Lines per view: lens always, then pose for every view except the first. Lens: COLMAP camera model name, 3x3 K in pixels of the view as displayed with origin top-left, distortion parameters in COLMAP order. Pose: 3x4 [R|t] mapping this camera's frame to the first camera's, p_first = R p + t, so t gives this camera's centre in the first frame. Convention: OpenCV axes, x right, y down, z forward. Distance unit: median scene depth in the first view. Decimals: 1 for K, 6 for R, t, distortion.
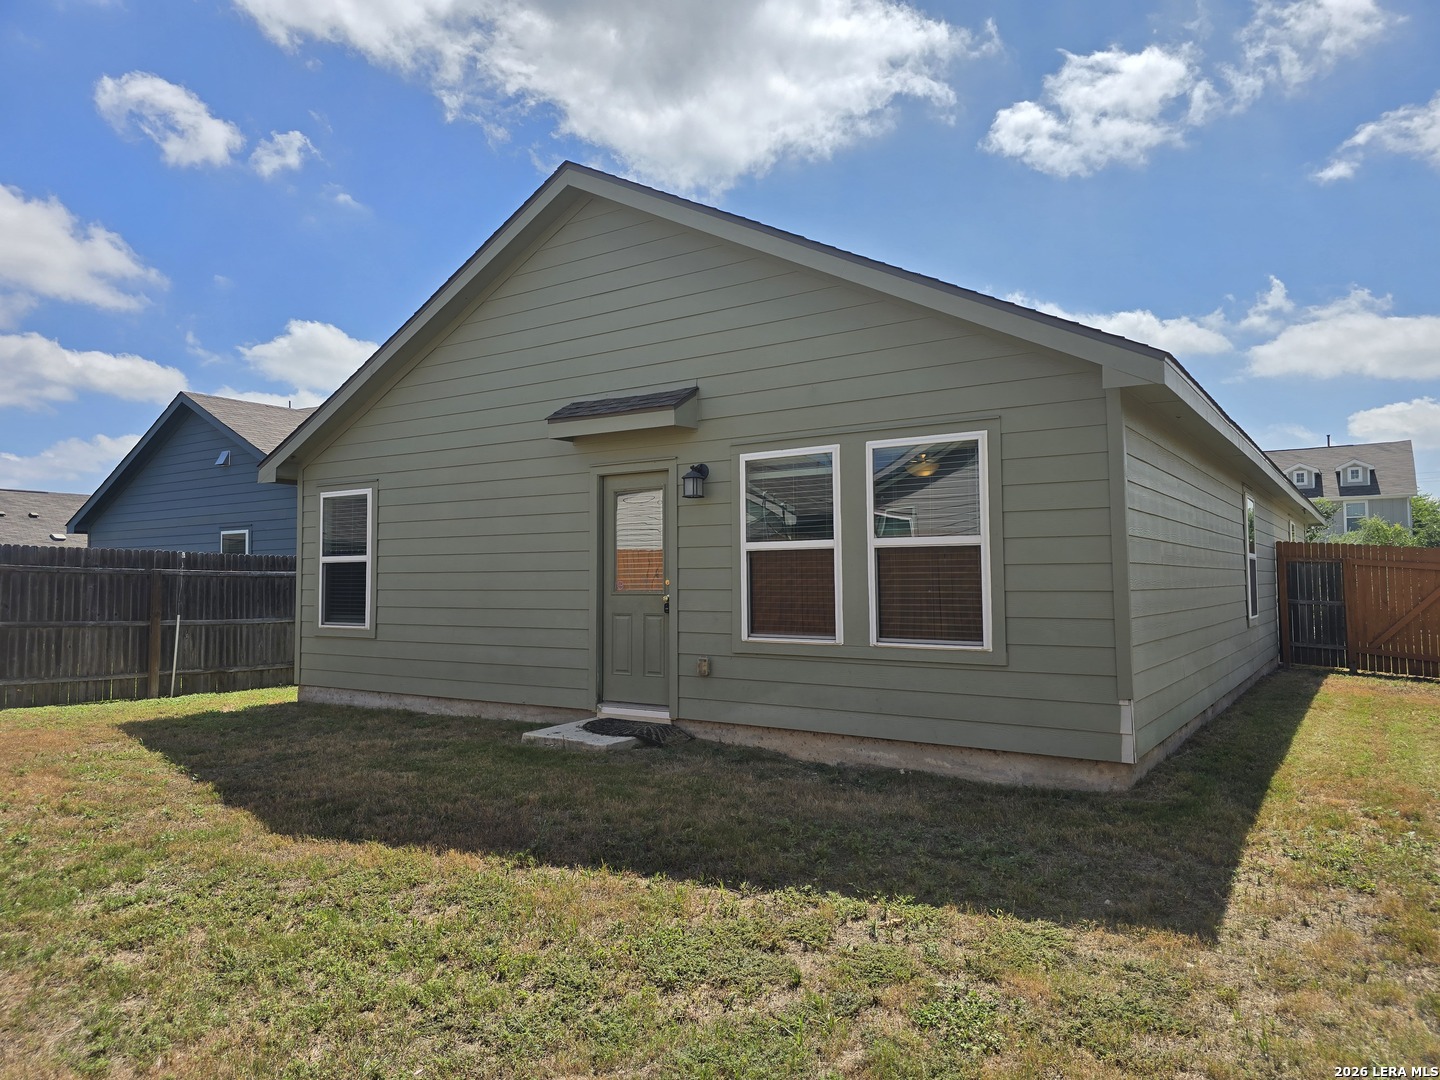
lens RADIAL K [[964.2, 0, 722.5], [0, 964.2, 543.9], [0, 0, 1]] dist [0.046138, -0.045461]
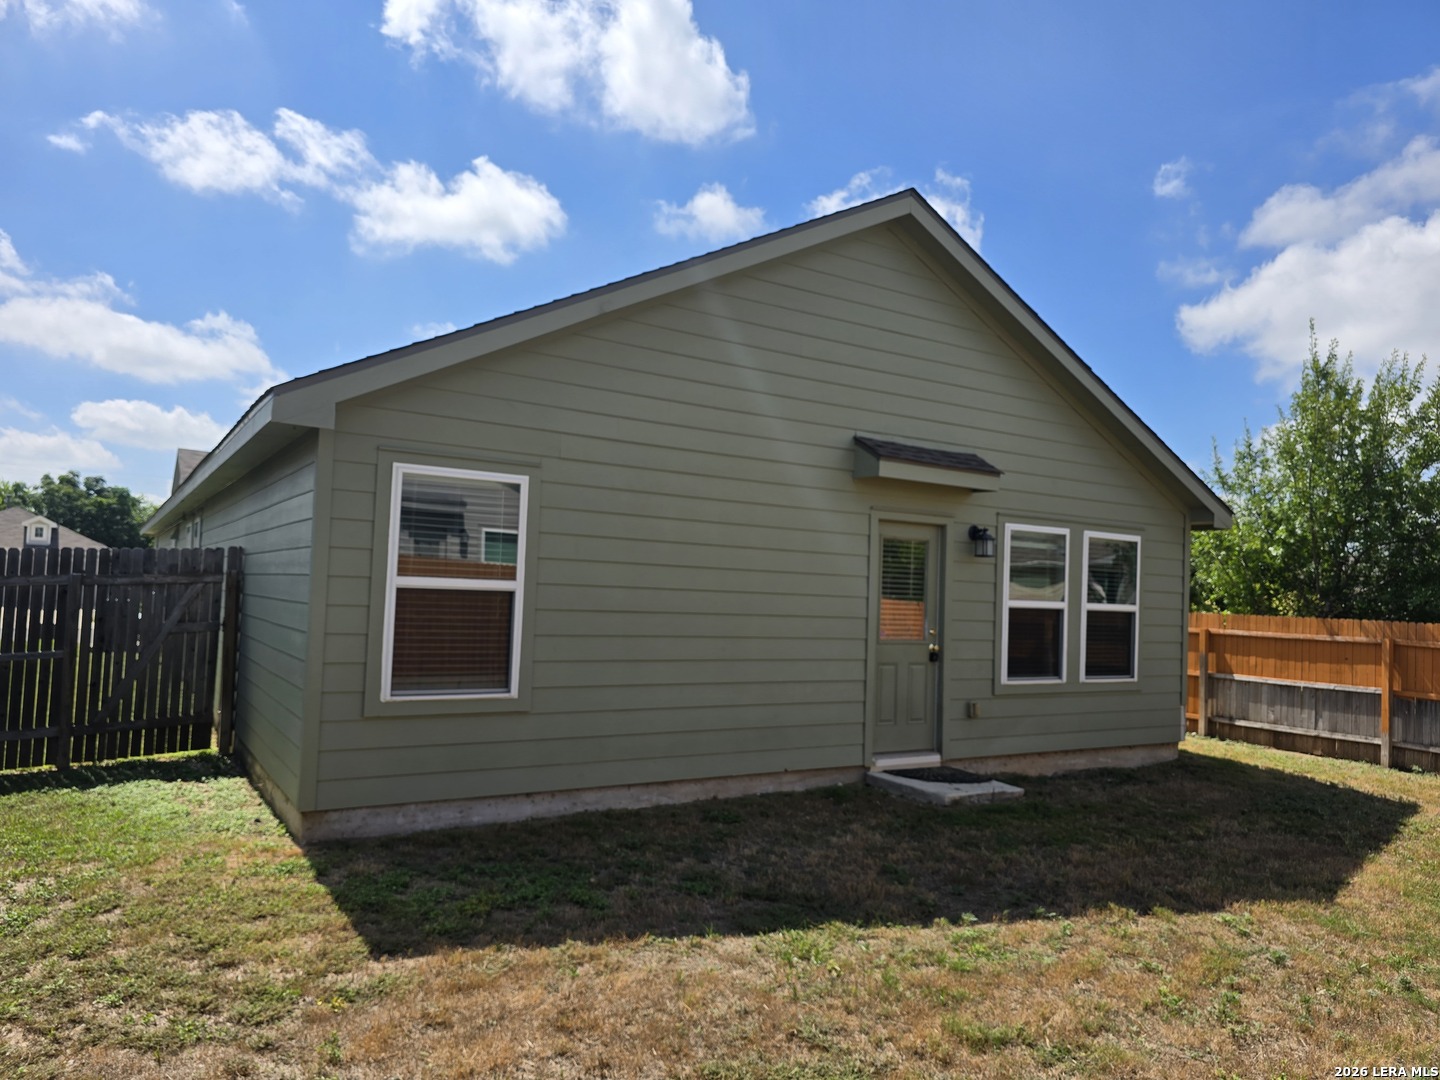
lens RADIAL K [[983.8, 0, 720.9], [0, 983.8, 622.3], [0, 0, 1]] dist [0.003563, 0.000032]
pose [[0.404747, 0.016171, 0.914286, -1.204360], [-0.053090, 0.998573, 0.005841, 0.037023], [-0.912886, -0.050903, 0.405028, 0.829864]]
